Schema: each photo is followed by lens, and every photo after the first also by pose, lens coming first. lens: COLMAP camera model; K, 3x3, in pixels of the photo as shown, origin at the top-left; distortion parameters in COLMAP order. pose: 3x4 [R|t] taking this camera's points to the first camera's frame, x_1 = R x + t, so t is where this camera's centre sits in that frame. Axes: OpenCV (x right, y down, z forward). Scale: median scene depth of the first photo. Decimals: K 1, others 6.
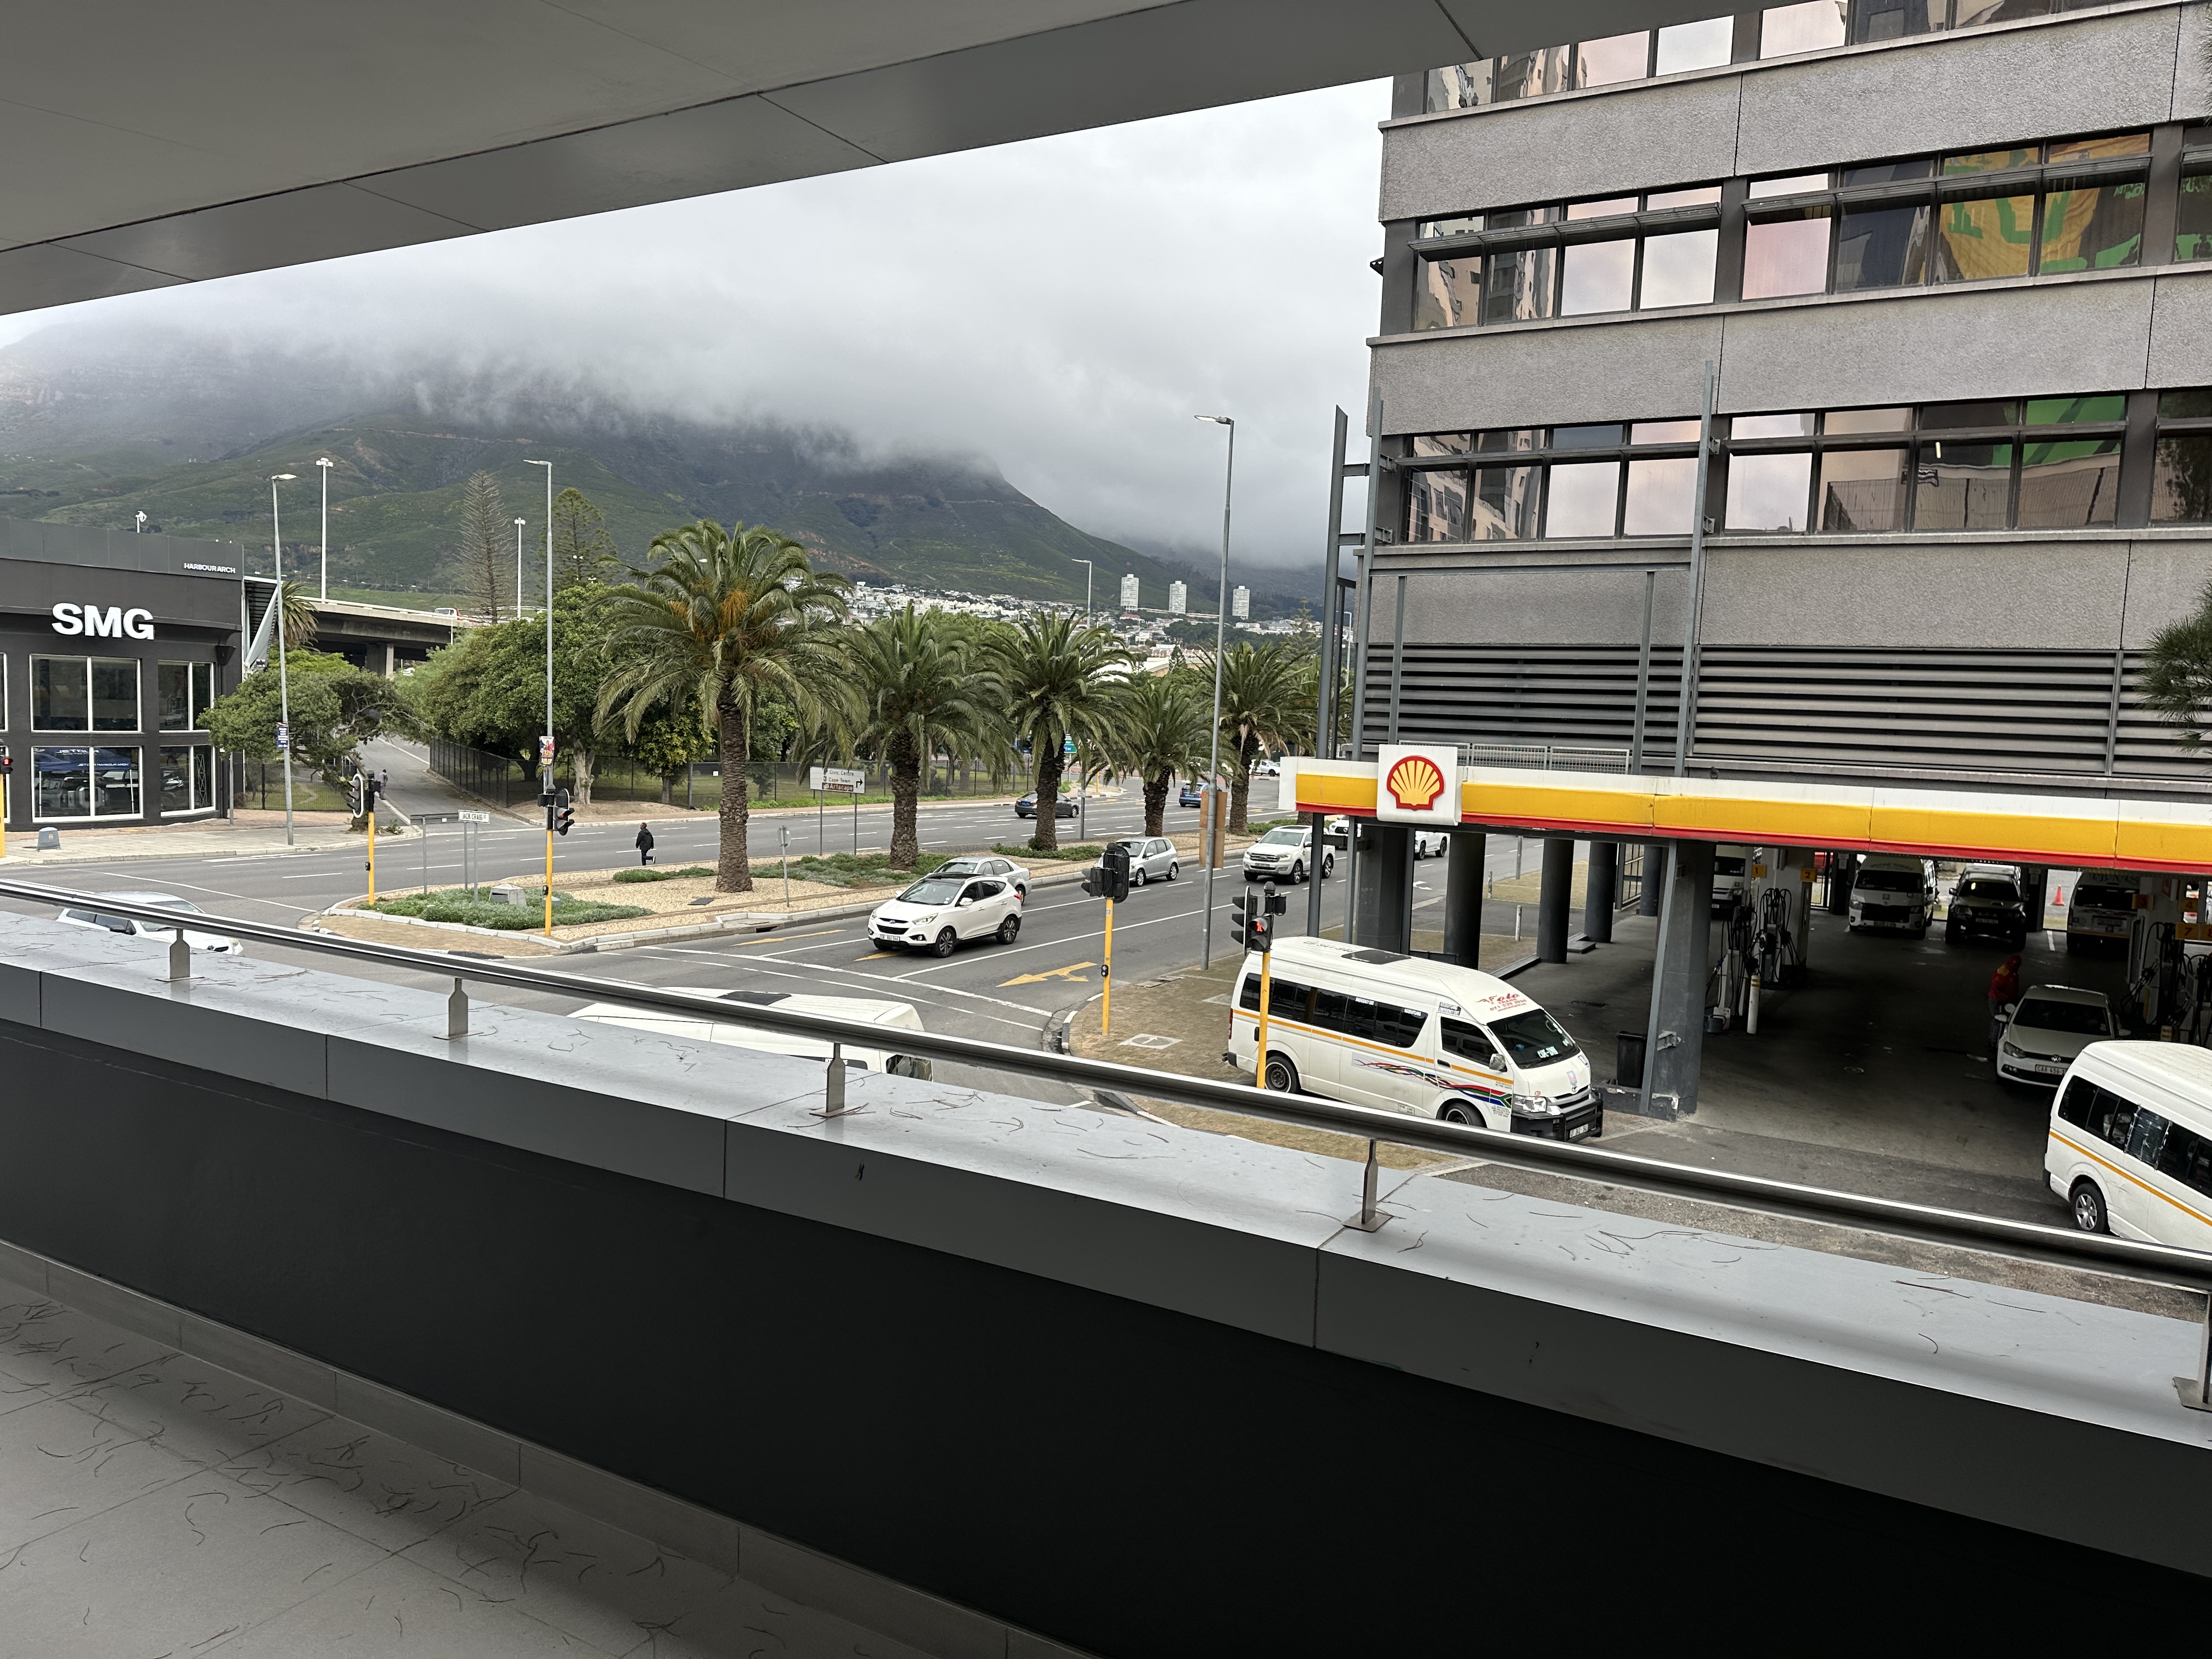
lens RADIAL K [[1568.0, 0, 1106.6], [0, 1568.0, 845.6], [0, 0, 1]] dist [0.178490, -0.347339]
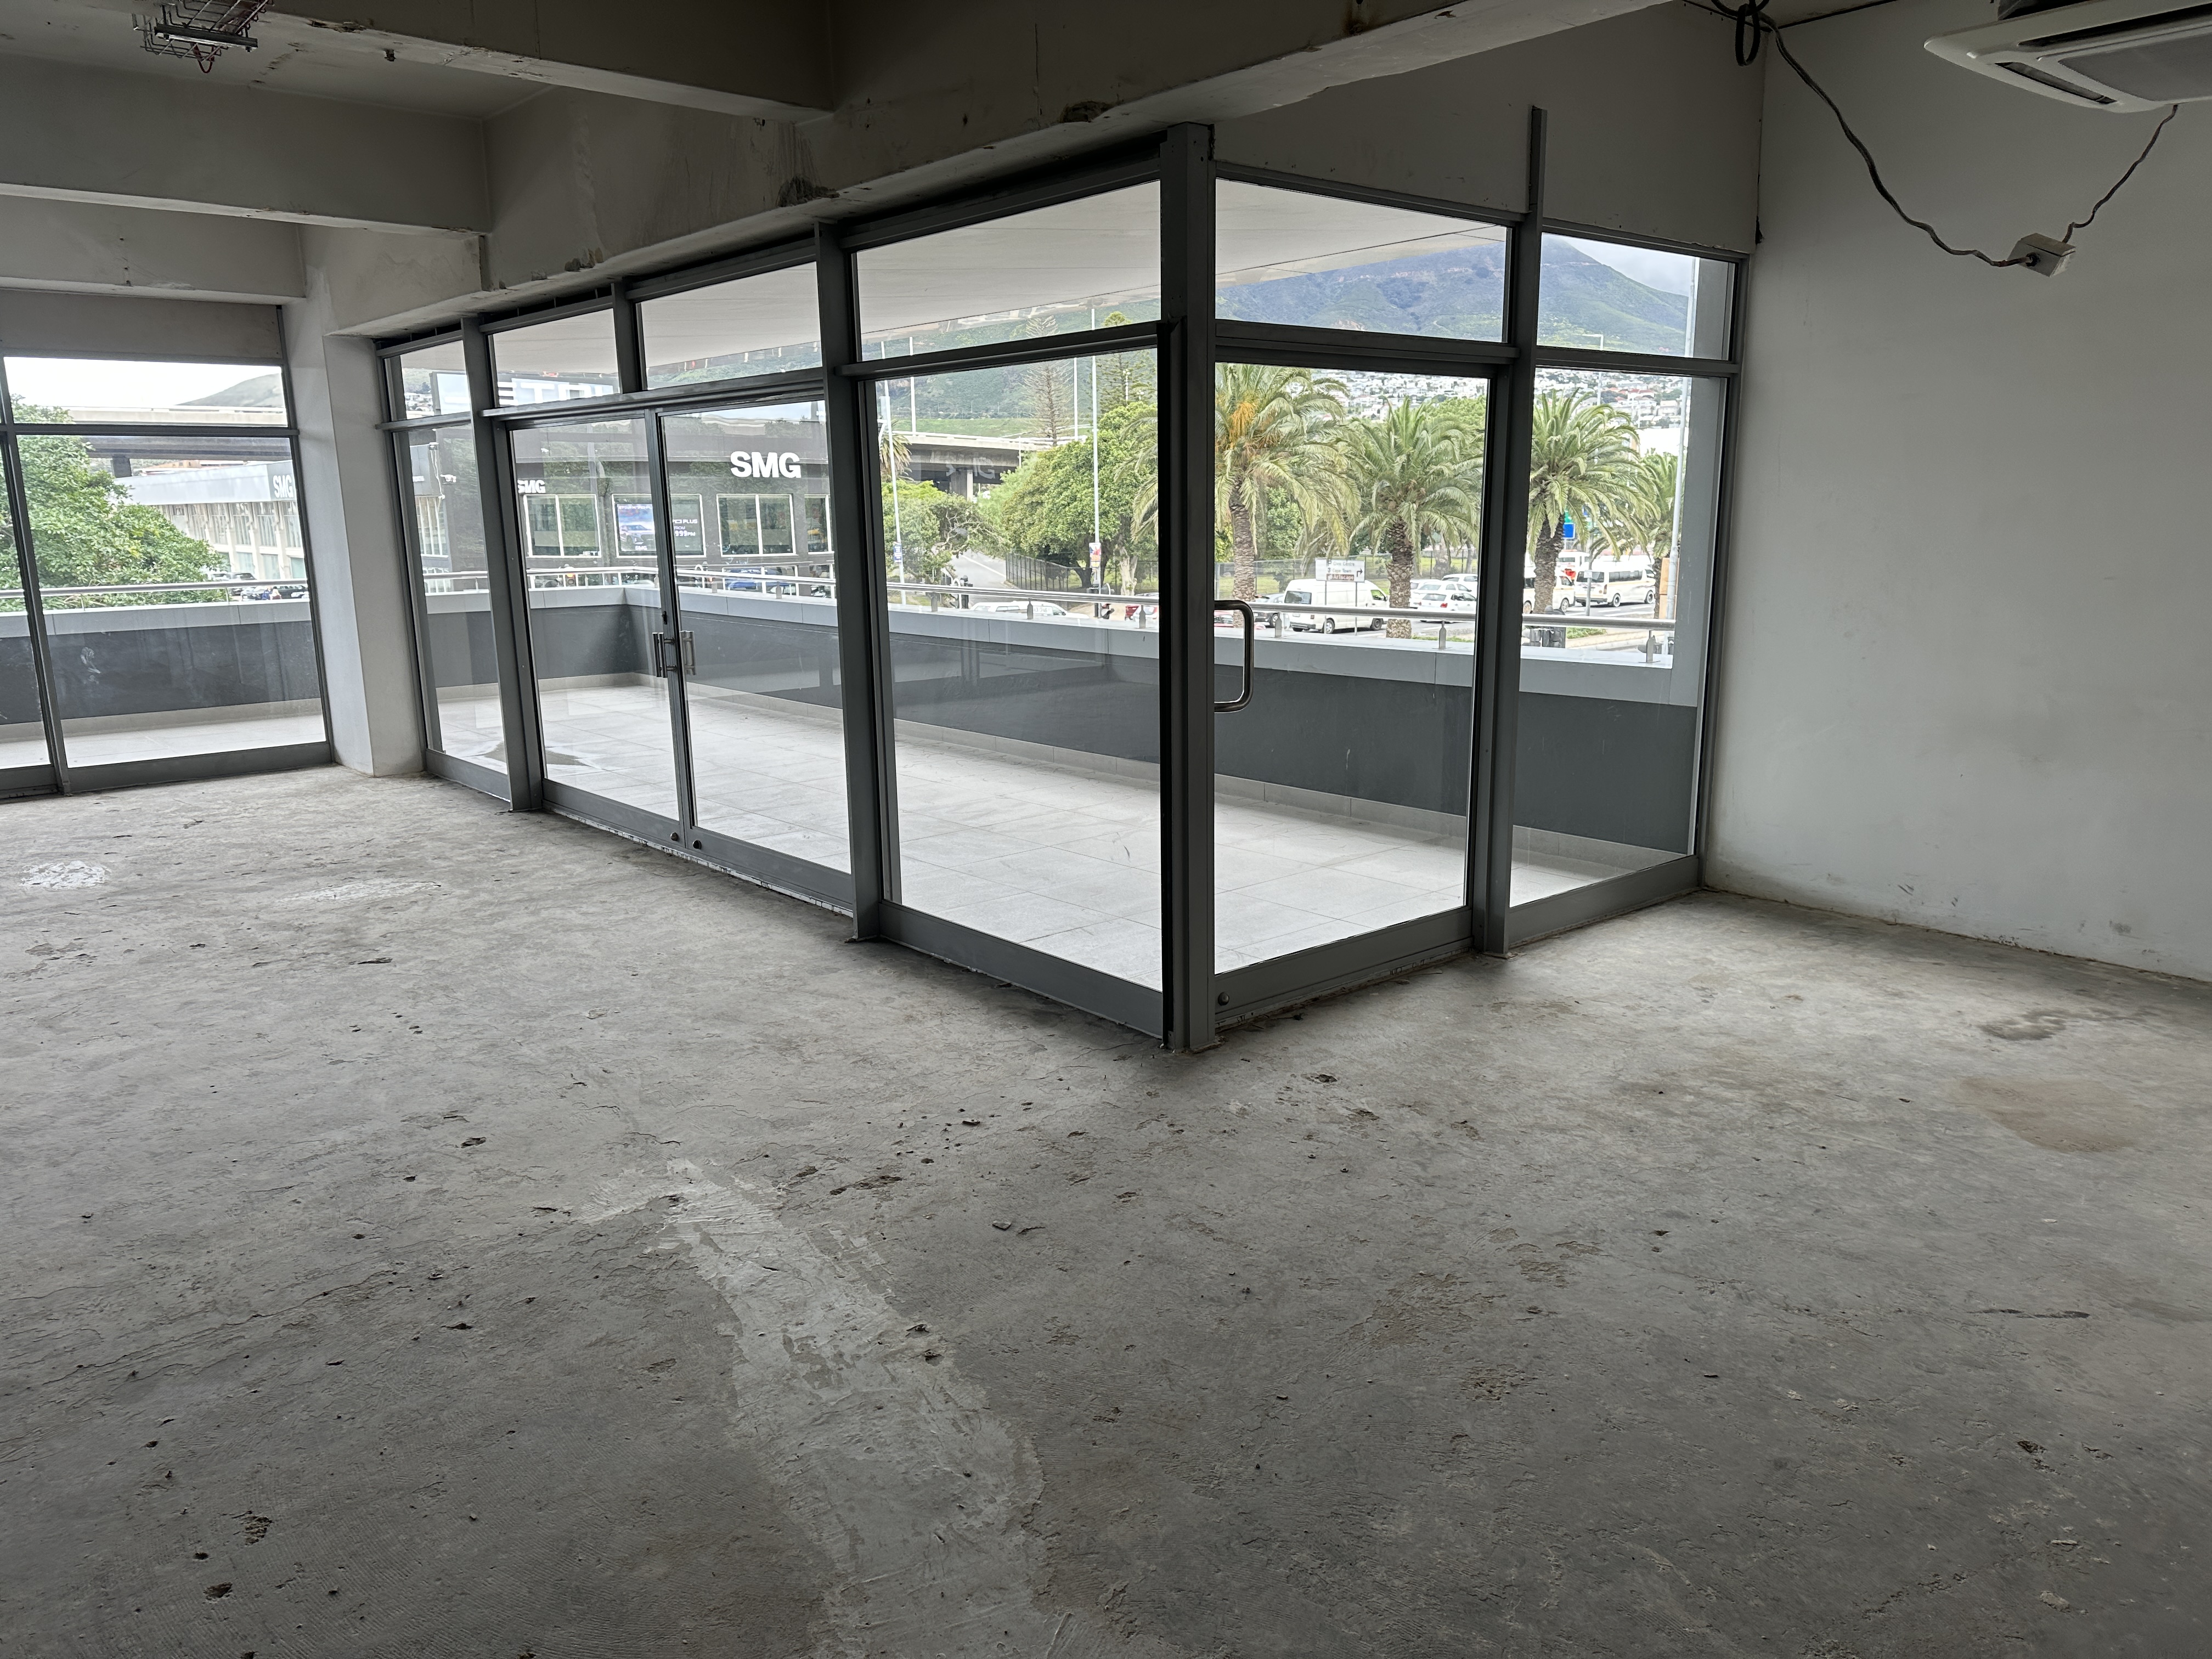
lens RADIAL K [[1568.0, 0, 1106.6], [0, 1568.0, 845.6], [0, 0, 1]] dist [0.178490, -0.347339]
pose [[0.943183, 0.016398, -0.331870, 0.042677], [0.025120, 0.992404, 0.120426, 0.011532], [0.331324, -0.121920, 0.935607, -0.104511]]
